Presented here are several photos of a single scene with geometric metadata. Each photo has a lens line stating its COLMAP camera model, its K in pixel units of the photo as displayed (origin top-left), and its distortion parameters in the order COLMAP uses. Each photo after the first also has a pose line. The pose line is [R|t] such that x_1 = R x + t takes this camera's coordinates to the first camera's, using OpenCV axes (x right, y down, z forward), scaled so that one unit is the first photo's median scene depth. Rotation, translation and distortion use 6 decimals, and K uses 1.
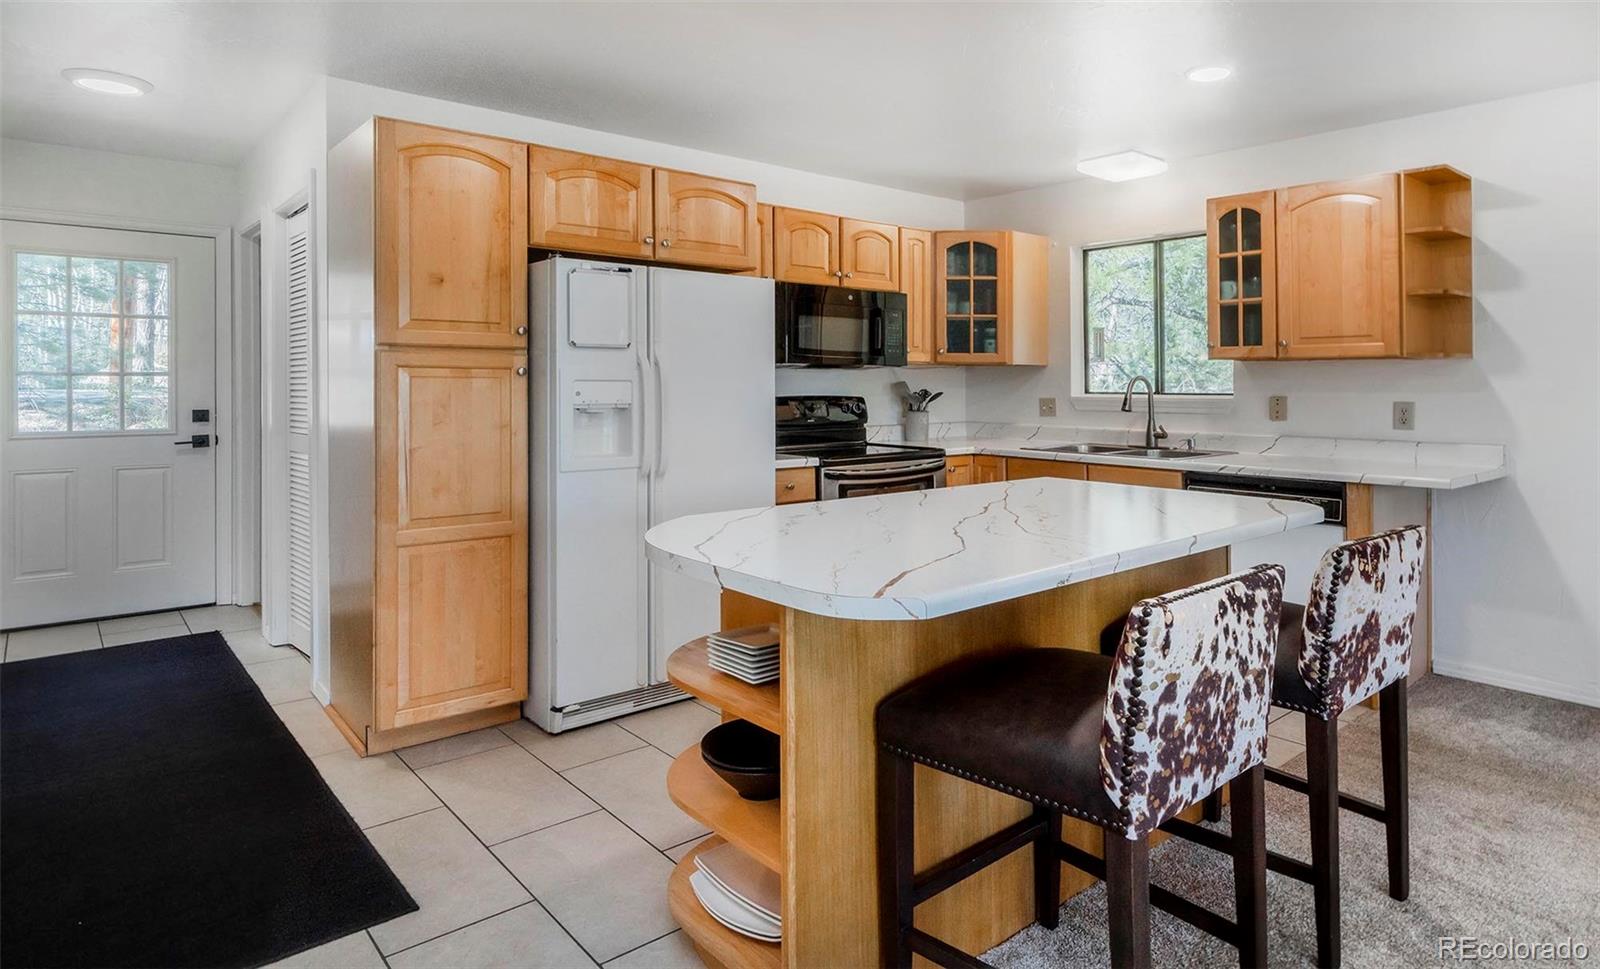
lens RADIAL K [[920.1, 0, 800.6], [0, 920.1, 376.5], [0, 0, 1]] dist [0.000539, -0.000057]
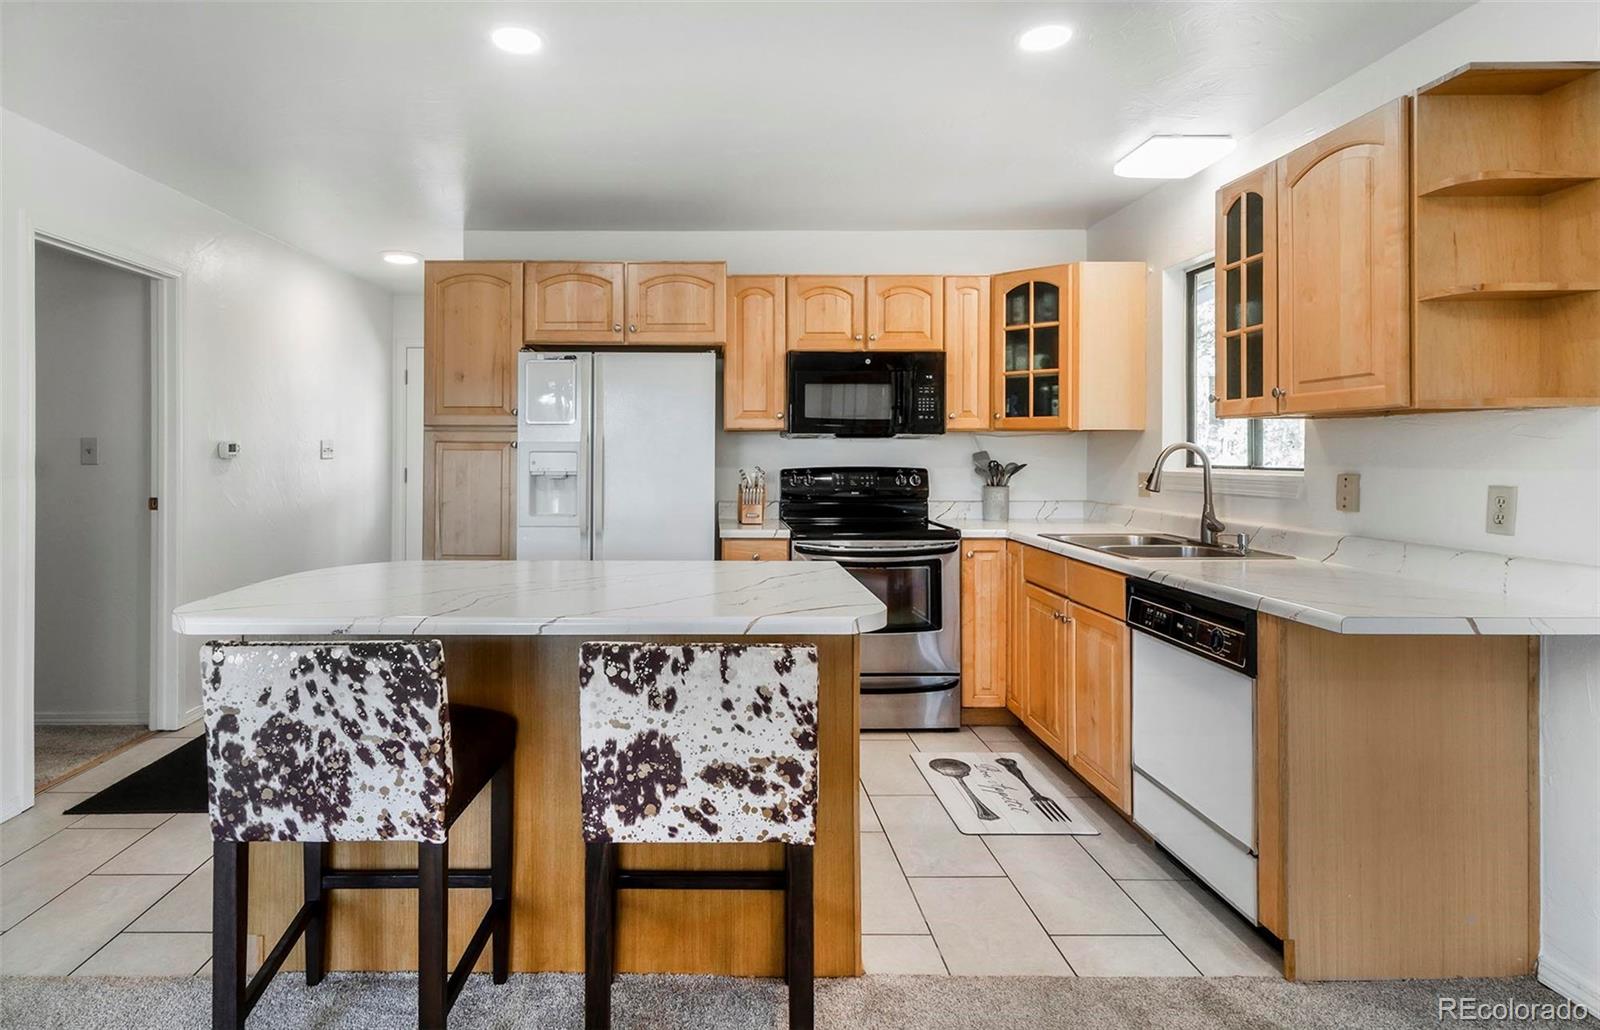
lens RADIAL K [[974.1, 0, 798.1], [0, 974.1, 445.4], [0, 0, 1]] dist [-0.002022, 0.000056]
pose [[0.718626, -0.006356, -0.695368, 0.745396], [0.006315, 0.999977, -0.002614, 0.001285], [0.695368, -0.002513, 0.718649, 0.262041]]
